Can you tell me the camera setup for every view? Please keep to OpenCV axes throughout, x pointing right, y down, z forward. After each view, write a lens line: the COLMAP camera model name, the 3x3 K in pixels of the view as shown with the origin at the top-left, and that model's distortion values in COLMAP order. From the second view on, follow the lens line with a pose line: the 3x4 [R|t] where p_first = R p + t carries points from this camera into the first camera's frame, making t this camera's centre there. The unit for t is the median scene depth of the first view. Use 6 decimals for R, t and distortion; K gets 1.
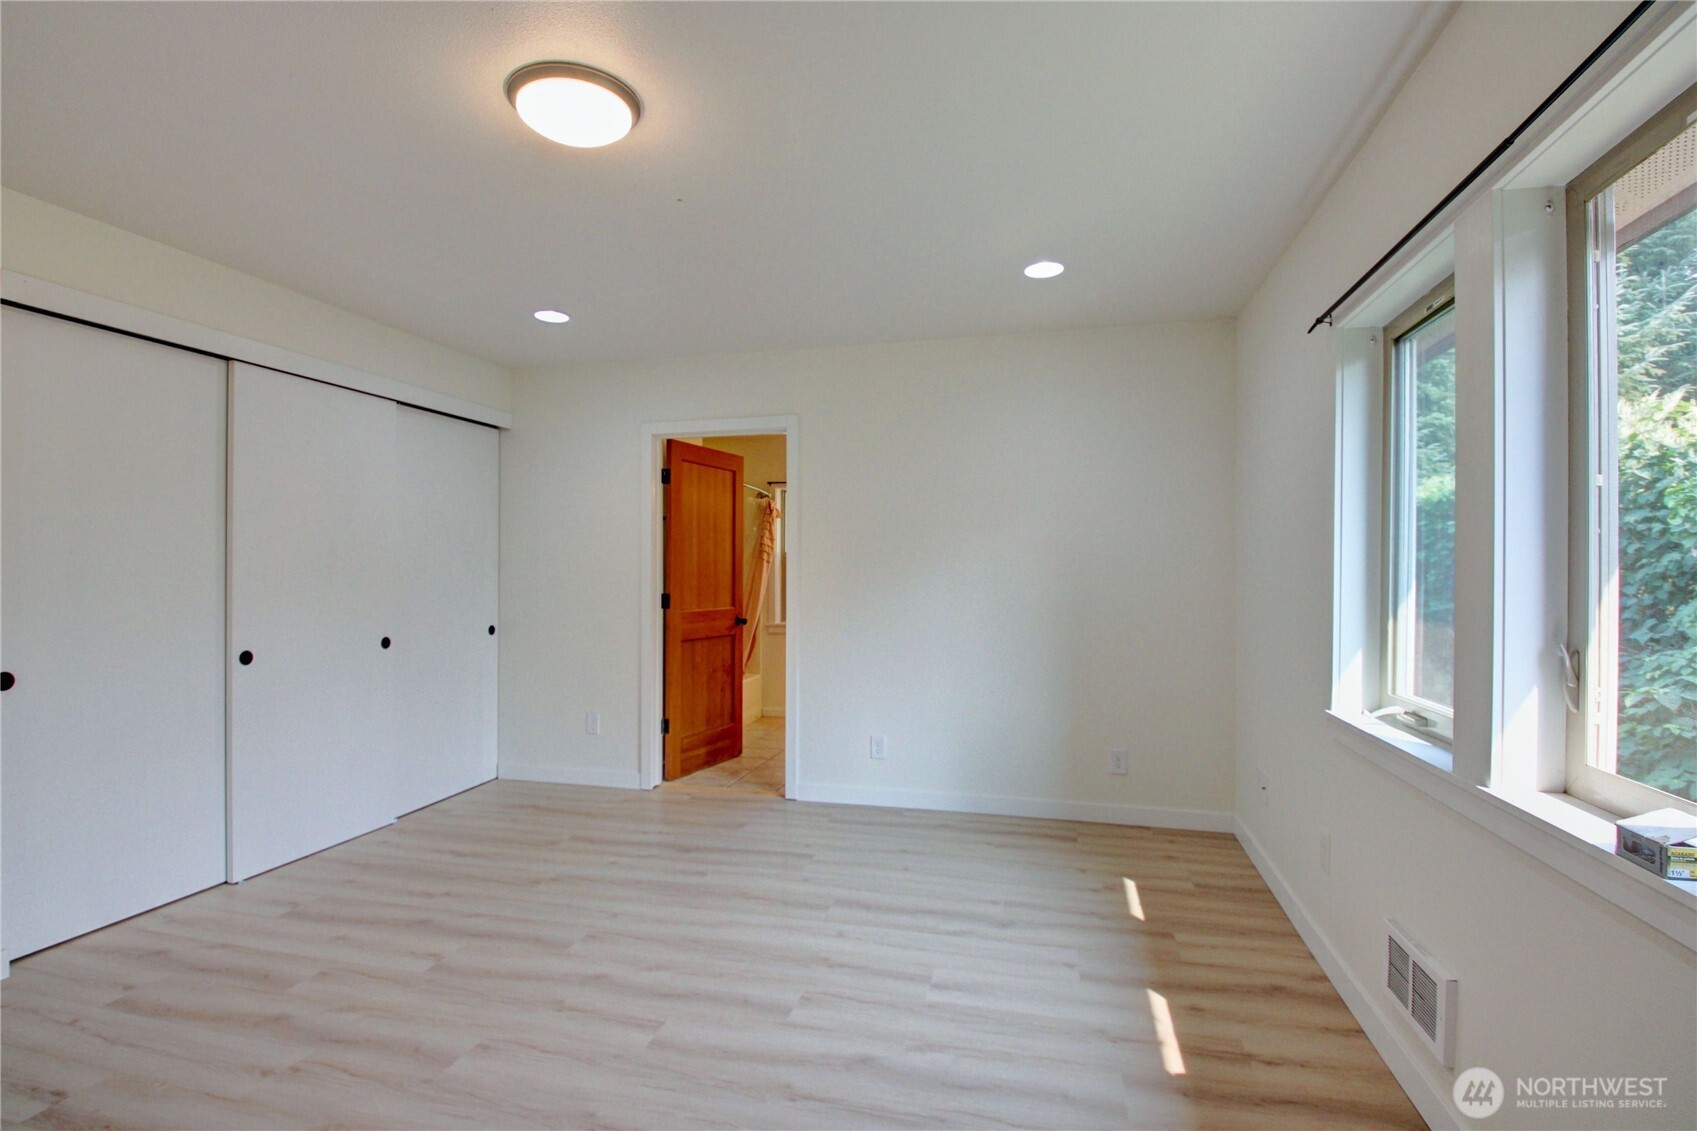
lens RADIAL K [[812.3, 0, 859.9], [0, 812.3, 570.8], [0, 0, 1]] dist [-0.013832, -0.001773]
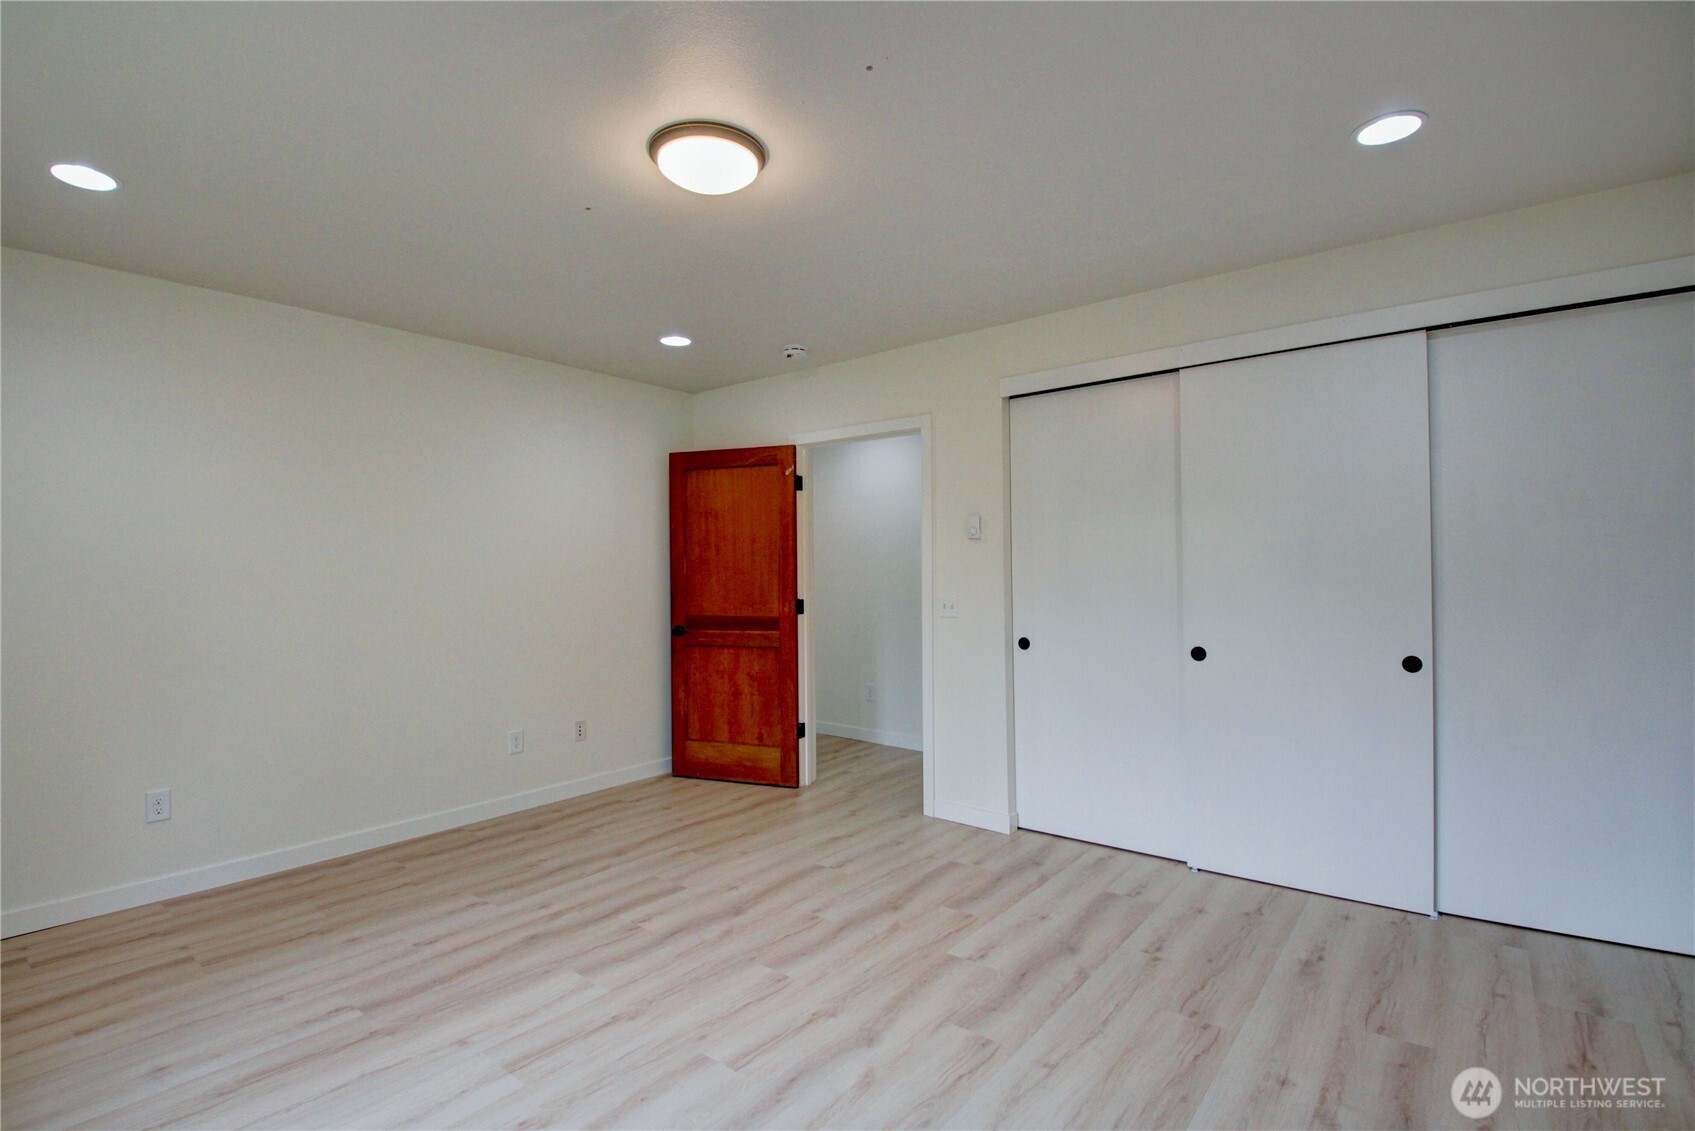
lens RADIAL K [[803.3, 0, 857.8], [0, 803.3, 570.4], [0, 0, 1]] dist [-0.026465, -0.001942]
pose [[-0.438993, 0.000564, -0.898490, 0.350112], [0.014921, 0.999866, -0.006663, -0.001327], [0.898366, -0.016332, -0.438943, 1.050038]]
